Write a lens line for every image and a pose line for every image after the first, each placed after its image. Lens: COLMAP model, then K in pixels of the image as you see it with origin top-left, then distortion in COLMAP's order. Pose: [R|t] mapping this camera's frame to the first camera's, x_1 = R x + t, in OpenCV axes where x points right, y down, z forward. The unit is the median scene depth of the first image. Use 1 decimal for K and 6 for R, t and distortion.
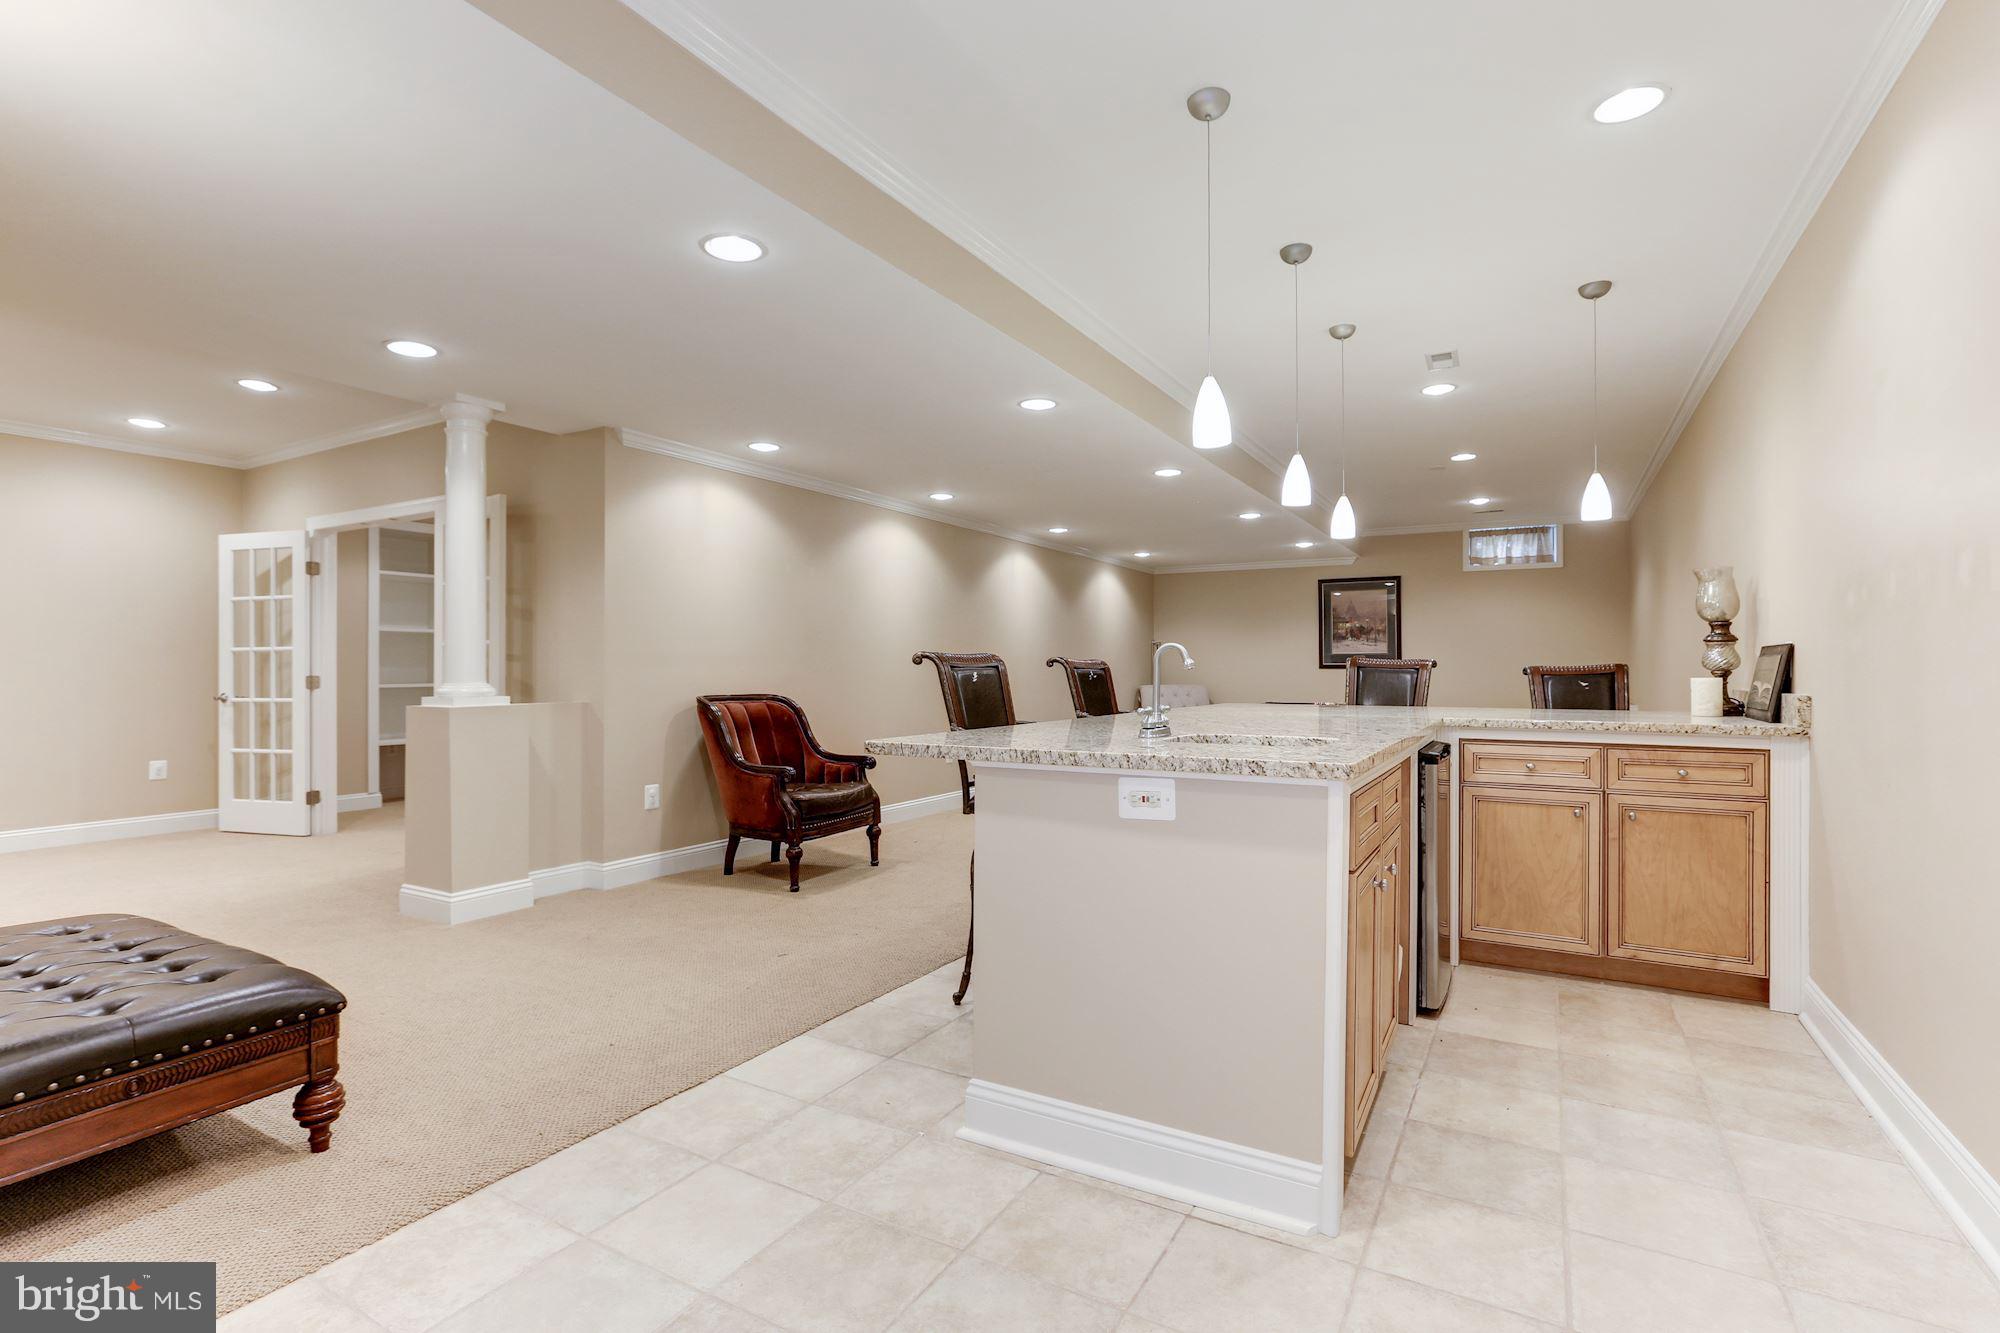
lens RADIAL K [[950.6, 0, 1000.0], [0, 950.6, 666.5], [0, 0, 1]] dist [-0.042927, 0.028639]
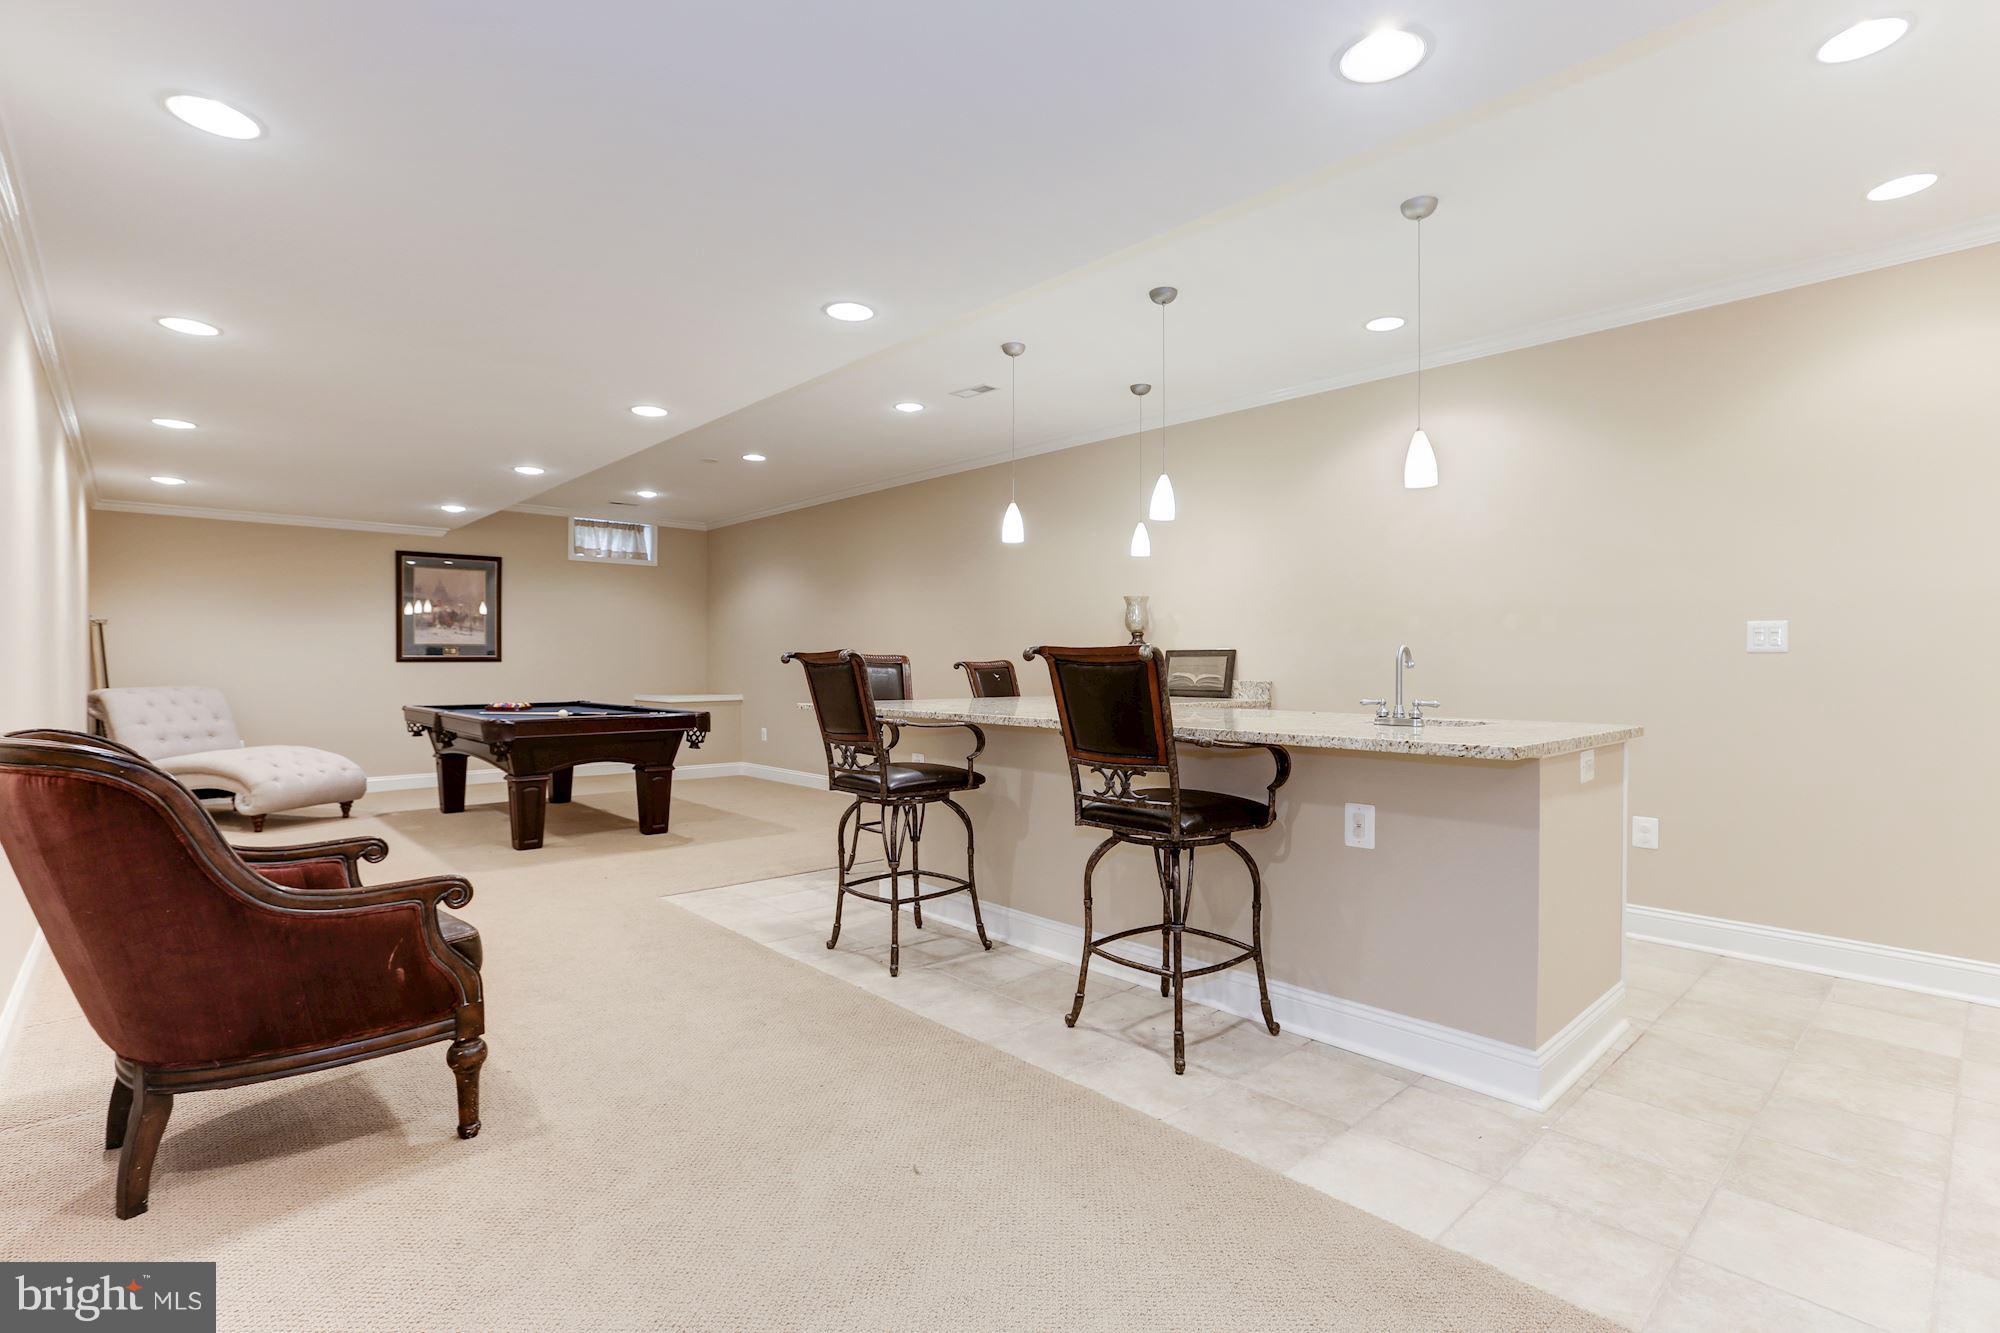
lens RADIAL K [[950.6, 0, 1000.0], [0, 950.6, 666.5], [0, 0, 1]] dist [-0.042927, 0.028639]
pose [[0.296596, -0.004025, 0.954995, -0.296453], [-0.004515, 0.999974, 0.005616, -0.000691], [-0.954992, -0.005978, 0.296570, 0.307885]]
